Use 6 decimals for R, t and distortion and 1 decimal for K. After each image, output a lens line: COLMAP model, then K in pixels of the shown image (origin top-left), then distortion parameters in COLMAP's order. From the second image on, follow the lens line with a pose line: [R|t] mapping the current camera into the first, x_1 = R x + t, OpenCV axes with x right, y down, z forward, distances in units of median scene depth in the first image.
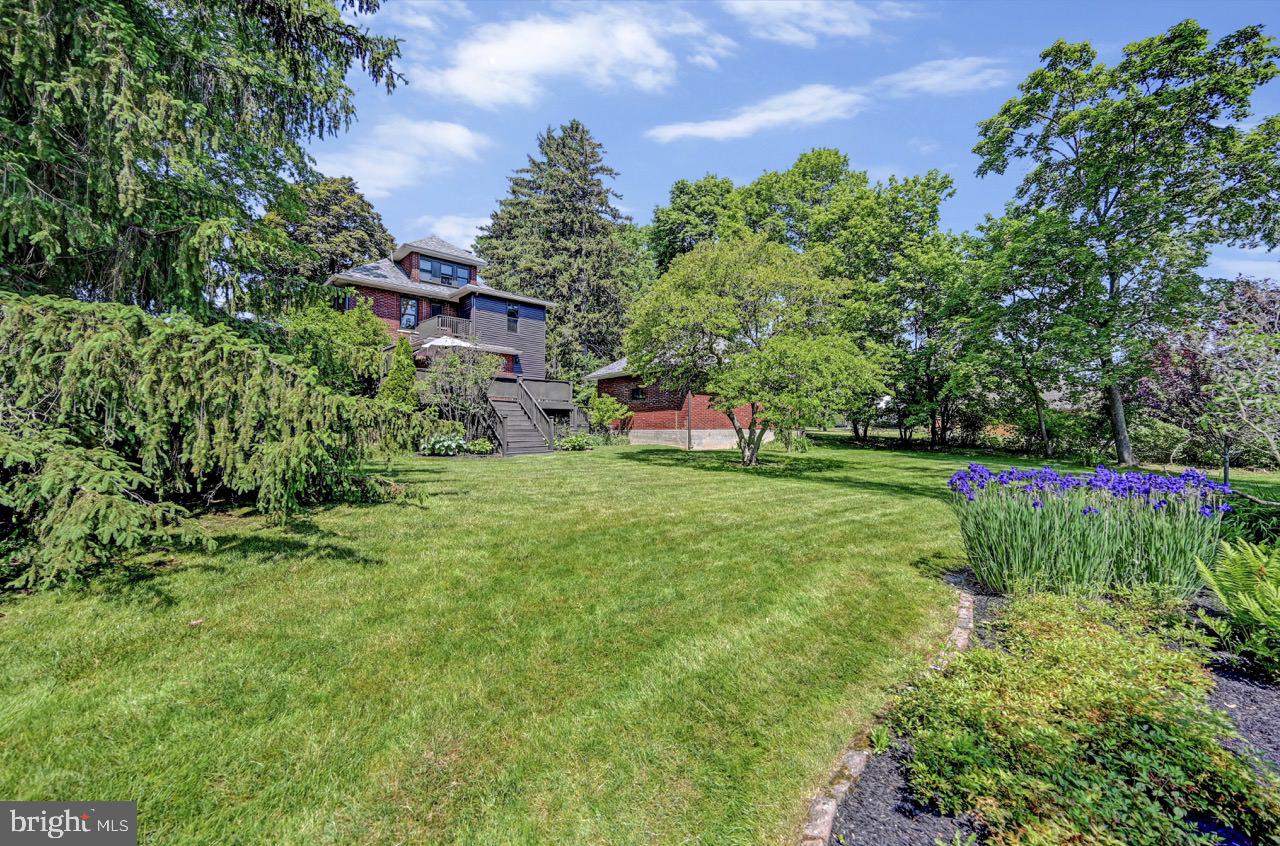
lens RADIAL K [[520.9, 0, 640.2], [0, 520.9, 426.0], [0, 0, 1]] dist [0.003176, 0.000054]
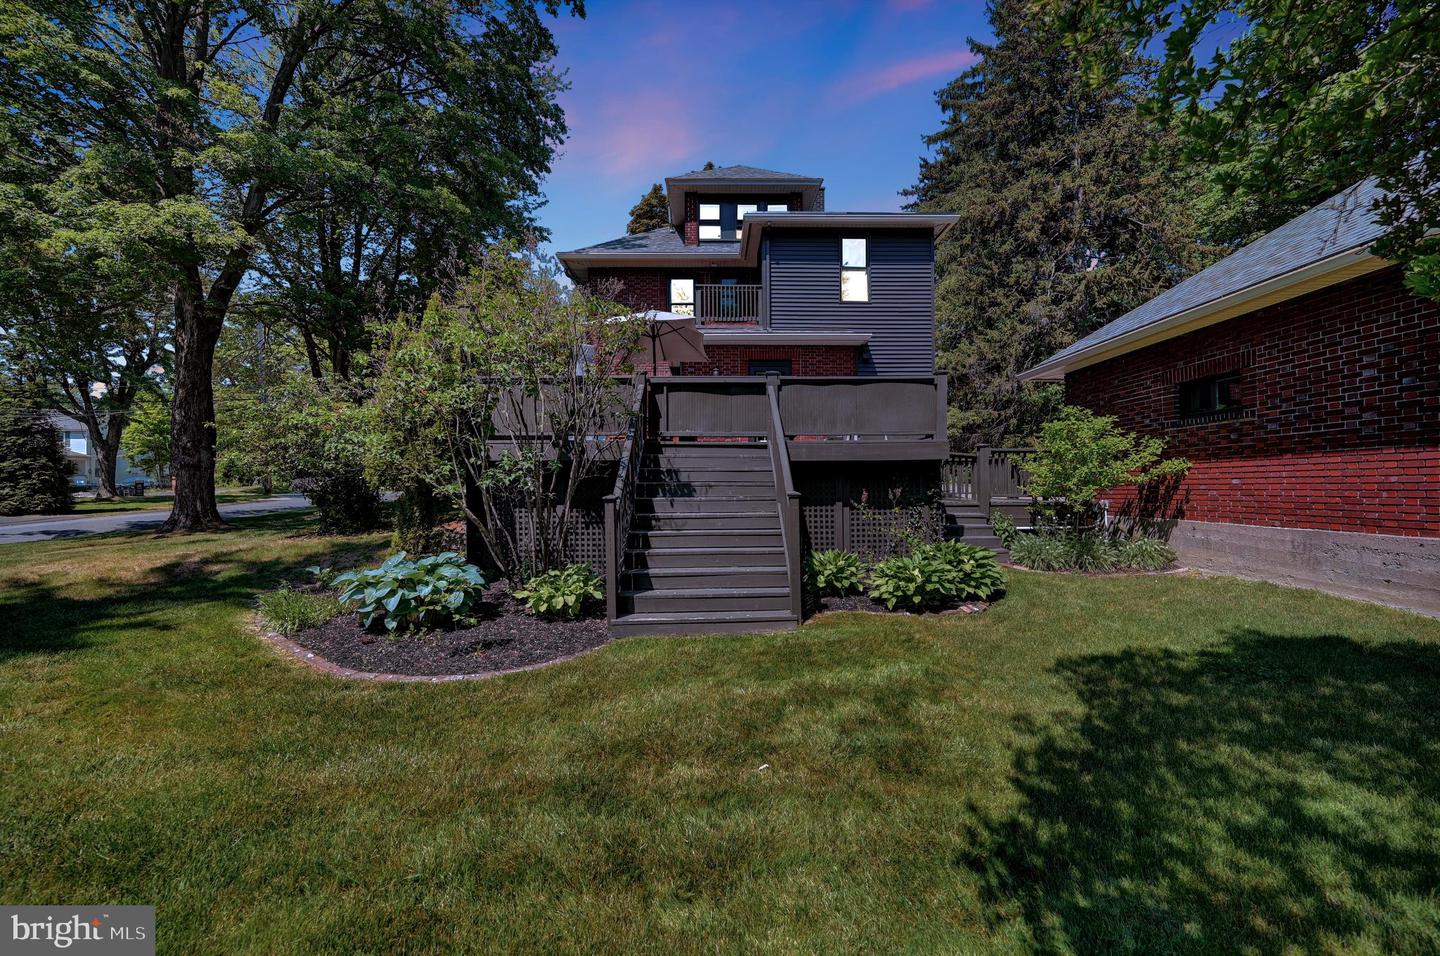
lens RADIAL K [[586.0, 0, 719.5], [0, 586.0, 480.3], [0, 0, 1]] dist [0.003176, 0.000054]
pose [[0.755872, -0.018251, -0.654465, 0.001930], [0.017727, 0.999815, -0.007409, -0.009867], [0.654480, -0.006002, 0.756056, 0.324803]]
